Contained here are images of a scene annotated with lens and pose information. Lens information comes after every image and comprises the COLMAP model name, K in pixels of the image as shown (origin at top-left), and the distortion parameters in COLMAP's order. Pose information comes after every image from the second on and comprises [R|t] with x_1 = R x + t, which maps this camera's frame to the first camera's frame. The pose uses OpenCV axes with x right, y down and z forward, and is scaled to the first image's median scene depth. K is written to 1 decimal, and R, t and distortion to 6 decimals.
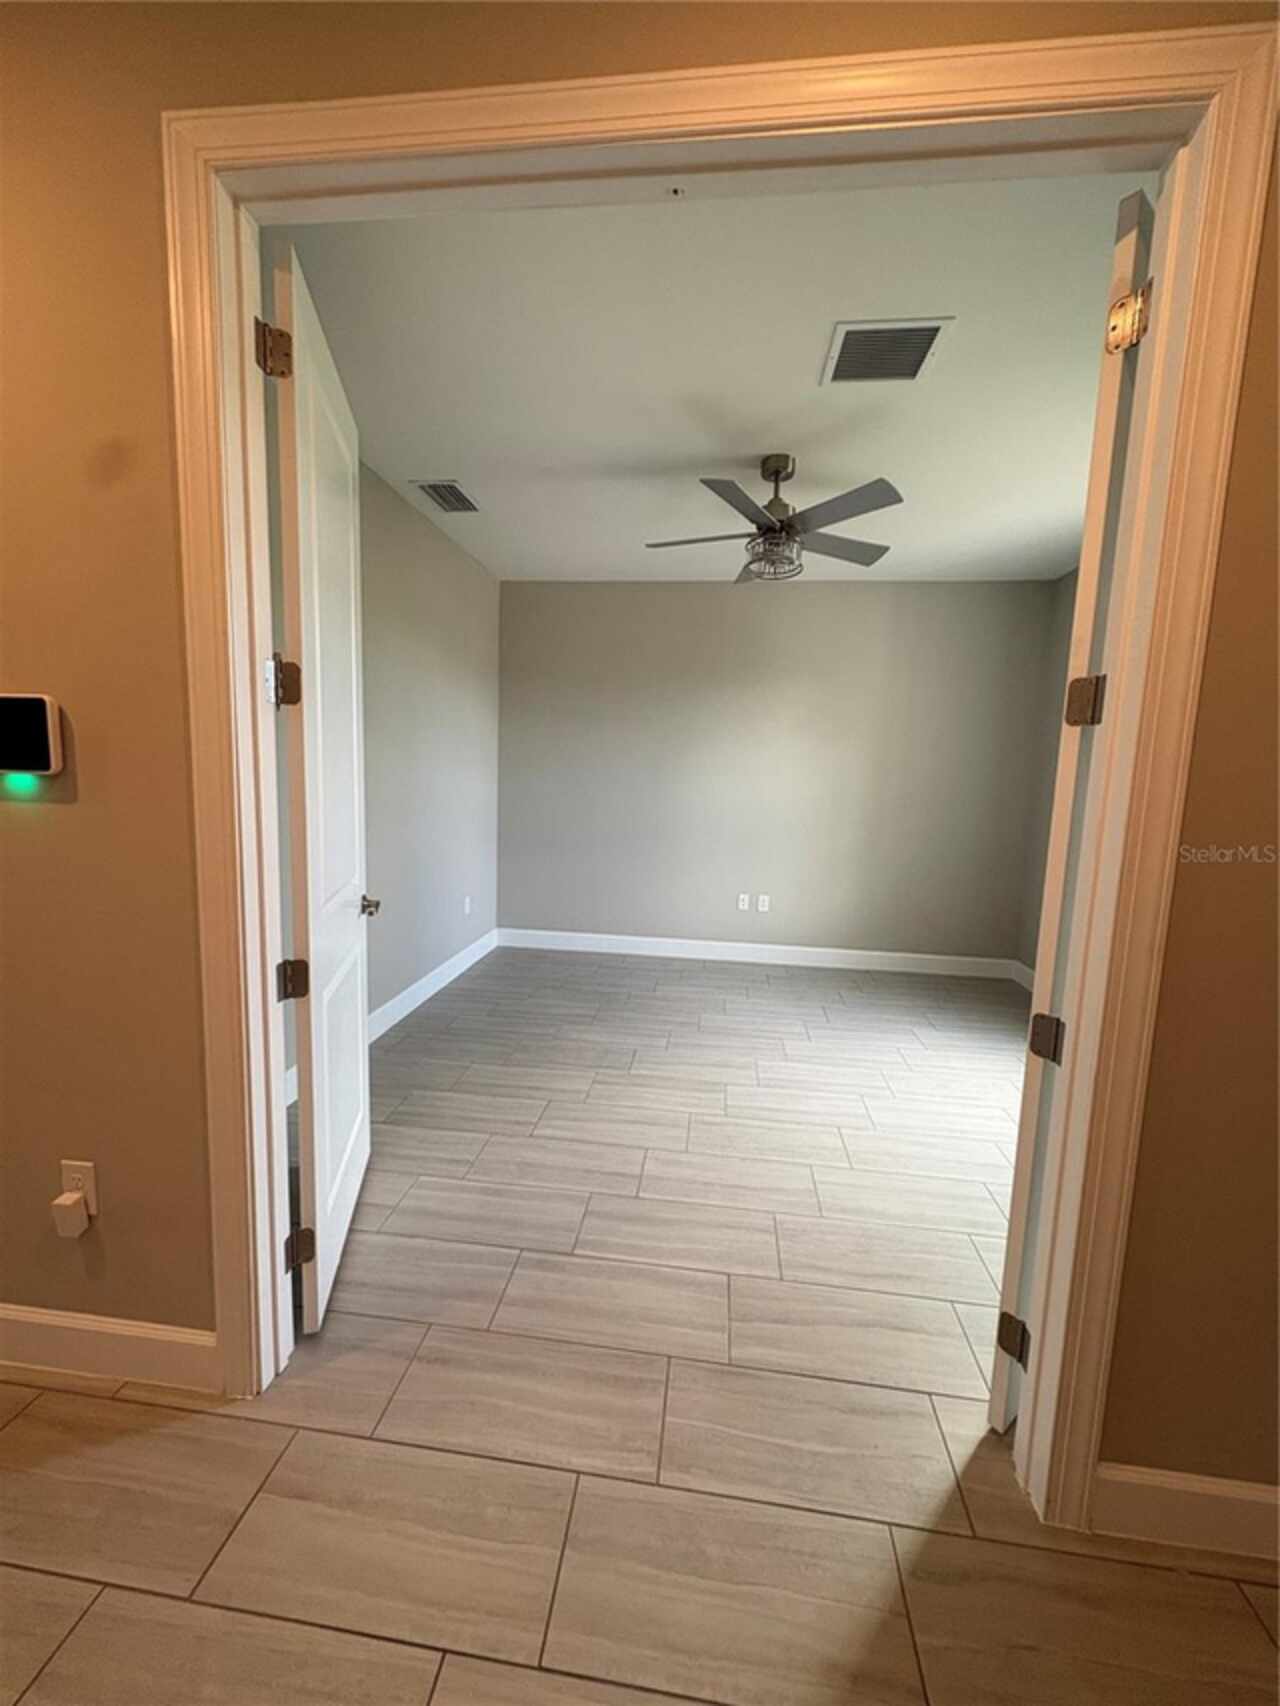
lens RADIAL K [[677.3, 0, 640.0], [0, 677.3, 853.0], [0, 0, 1]] dist [0.000791, -0.000050]
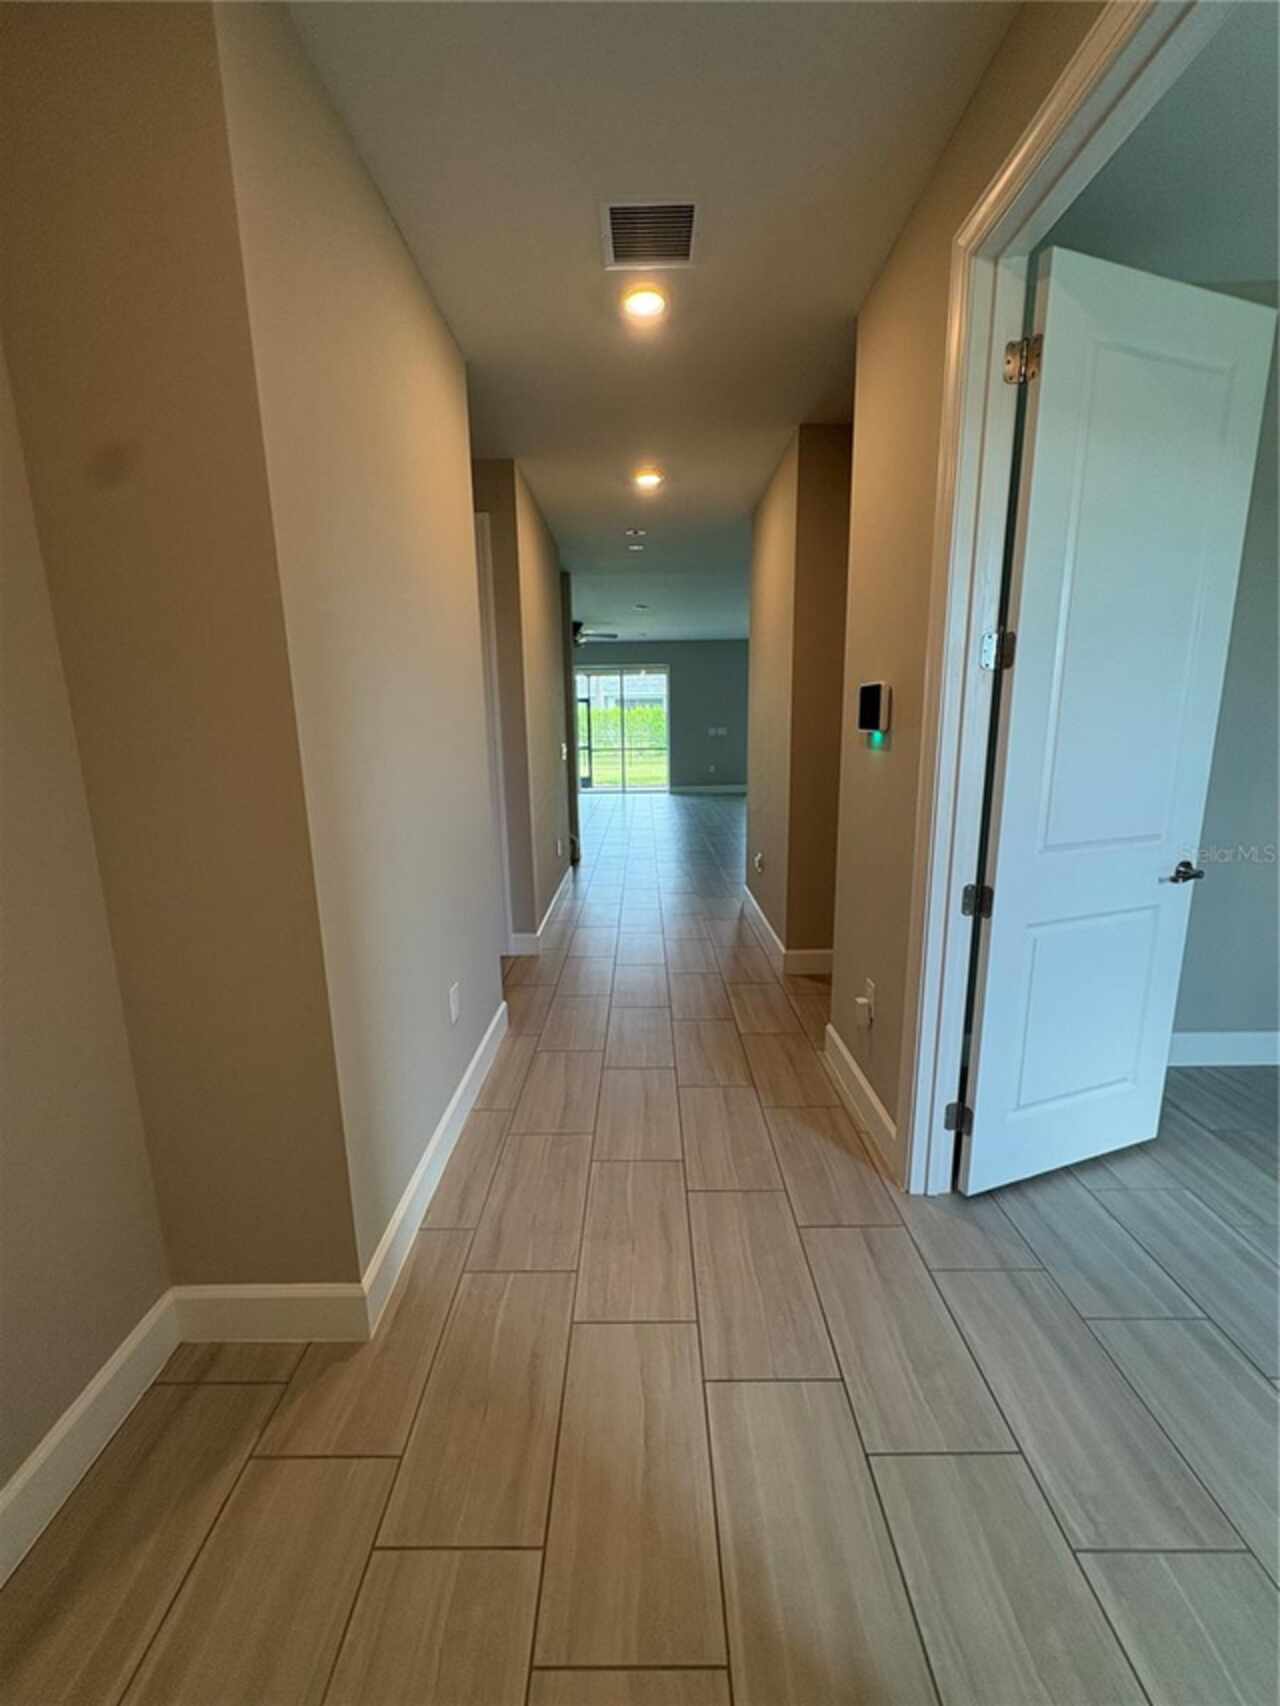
lens RADIAL K [[677.3, 0, 640.0], [0, 677.3, 853.0], [0, 0, 1]] dist [0.000791, -0.000050]
pose [[0.115754, 0.154292, -0.981221, 0.598470], [-0.098846, 0.984747, 0.143185, -0.009258], [0.988347, 0.080415, 0.129239, 0.244883]]
